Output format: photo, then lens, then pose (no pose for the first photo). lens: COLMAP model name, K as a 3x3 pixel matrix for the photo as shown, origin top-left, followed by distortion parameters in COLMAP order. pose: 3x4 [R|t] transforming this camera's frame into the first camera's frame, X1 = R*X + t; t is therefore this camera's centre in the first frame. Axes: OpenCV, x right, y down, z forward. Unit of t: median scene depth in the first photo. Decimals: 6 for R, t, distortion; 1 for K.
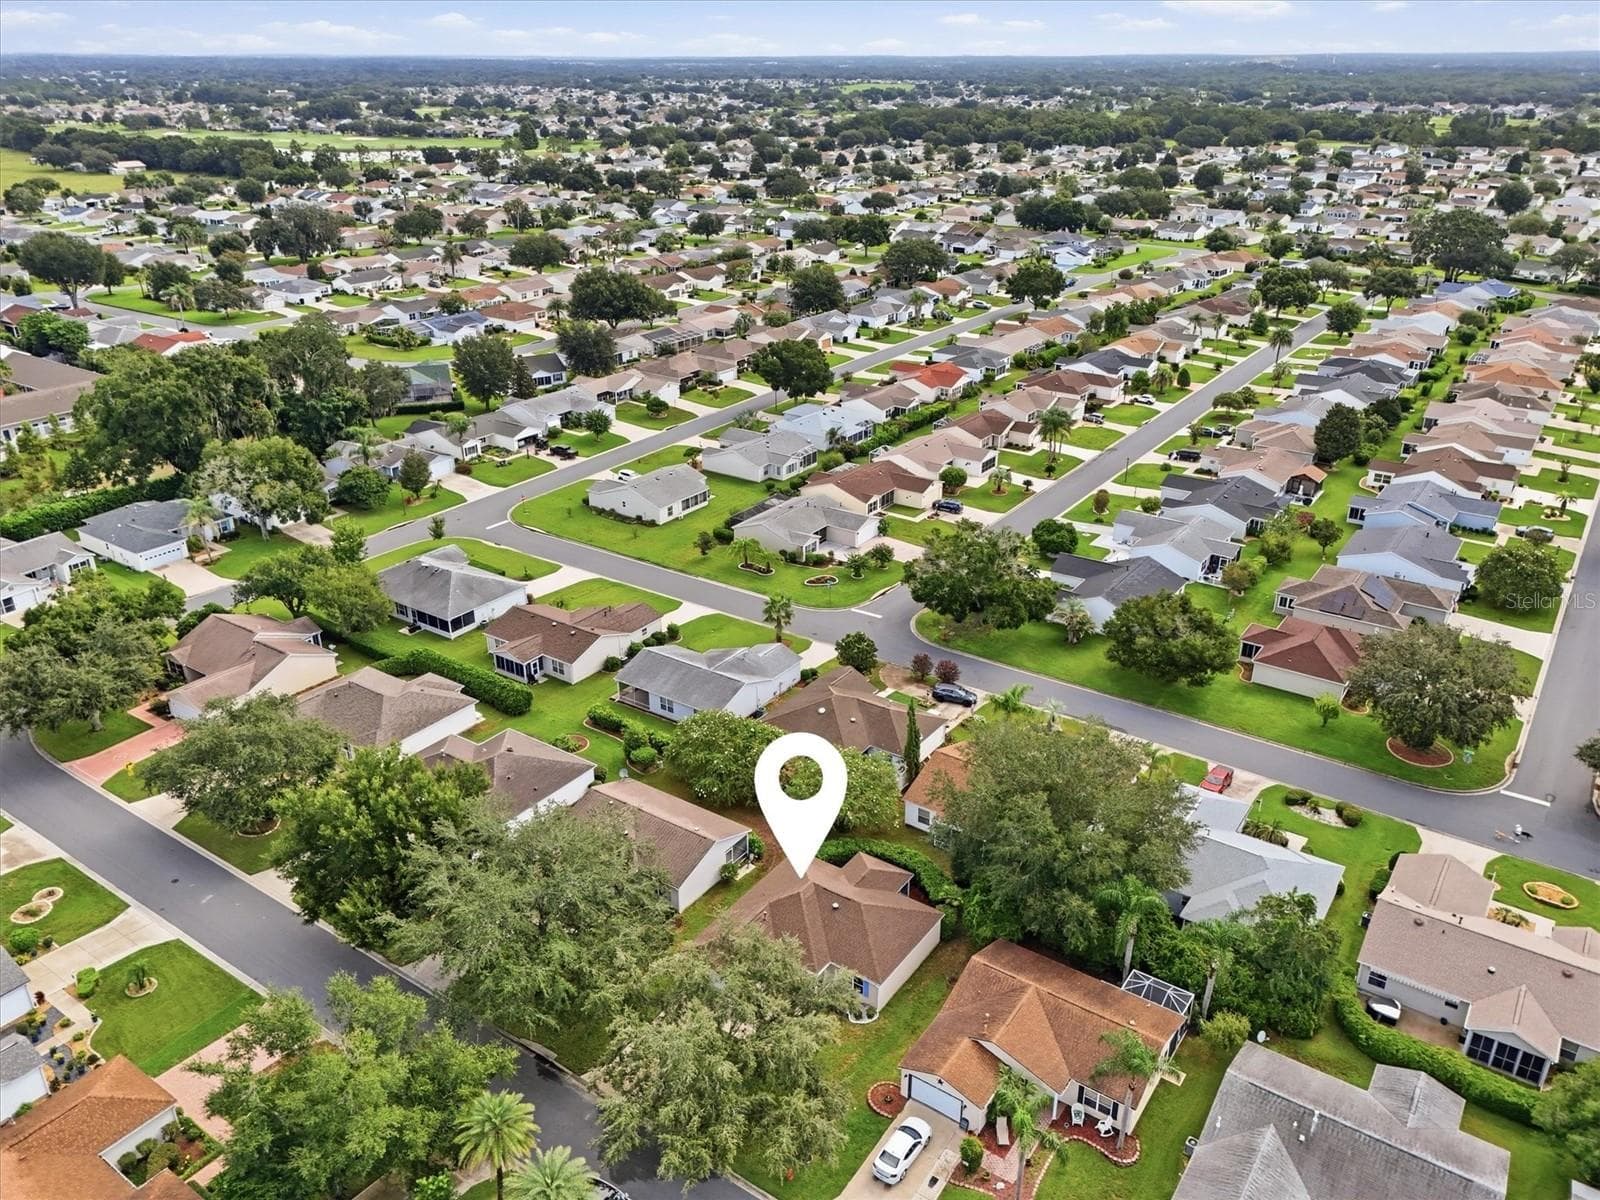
lens RADIAL K [[1185.7, 0, 800.0], [0, 1185.7, 600.0], [0, 0, 1]] dist [0.078366, -0.075864]
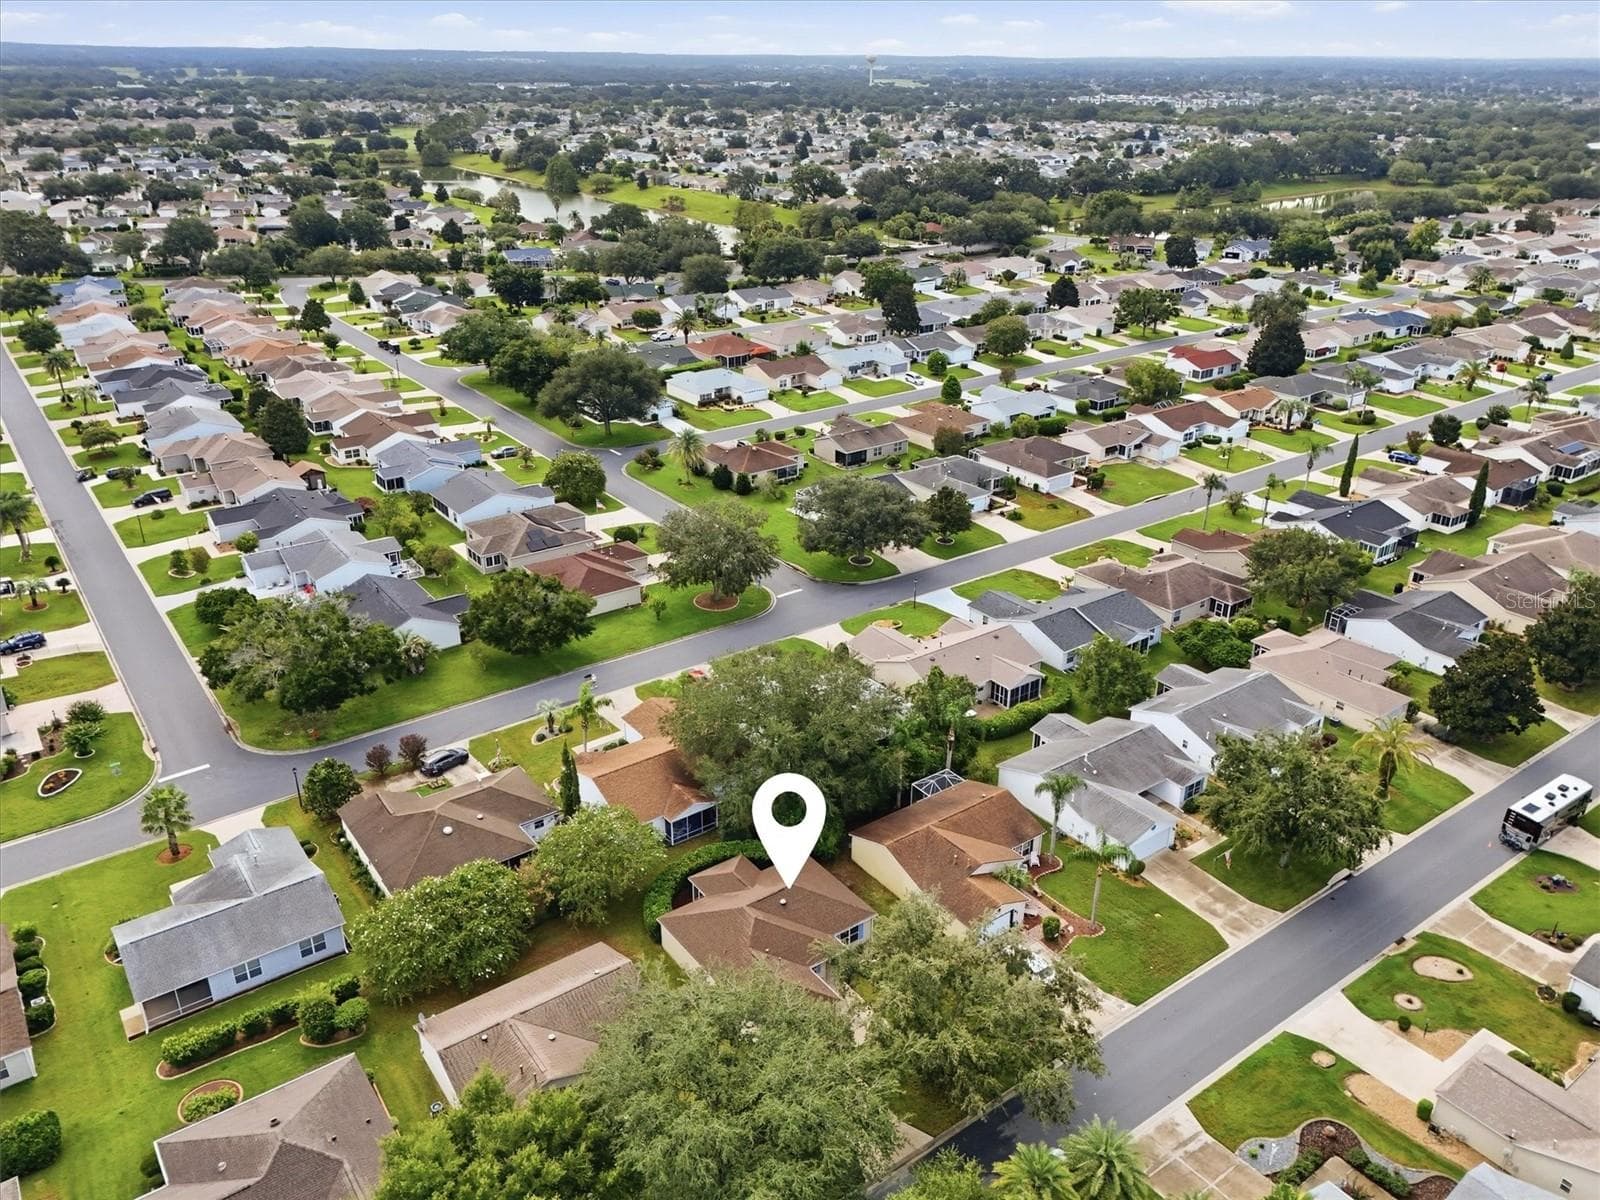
lens RADIAL K [[1185.7, 0, 800.0], [0, 1185.7, 600.0], [0, 0, 1]] dist [0.078366, -0.075864]
pose [[0.316485, -0.388898, 0.865214, -0.375471], [0.383740, 0.886623, 0.258154, -0.114208], [-0.867514, 0.250316, 0.429838, 0.249201]]
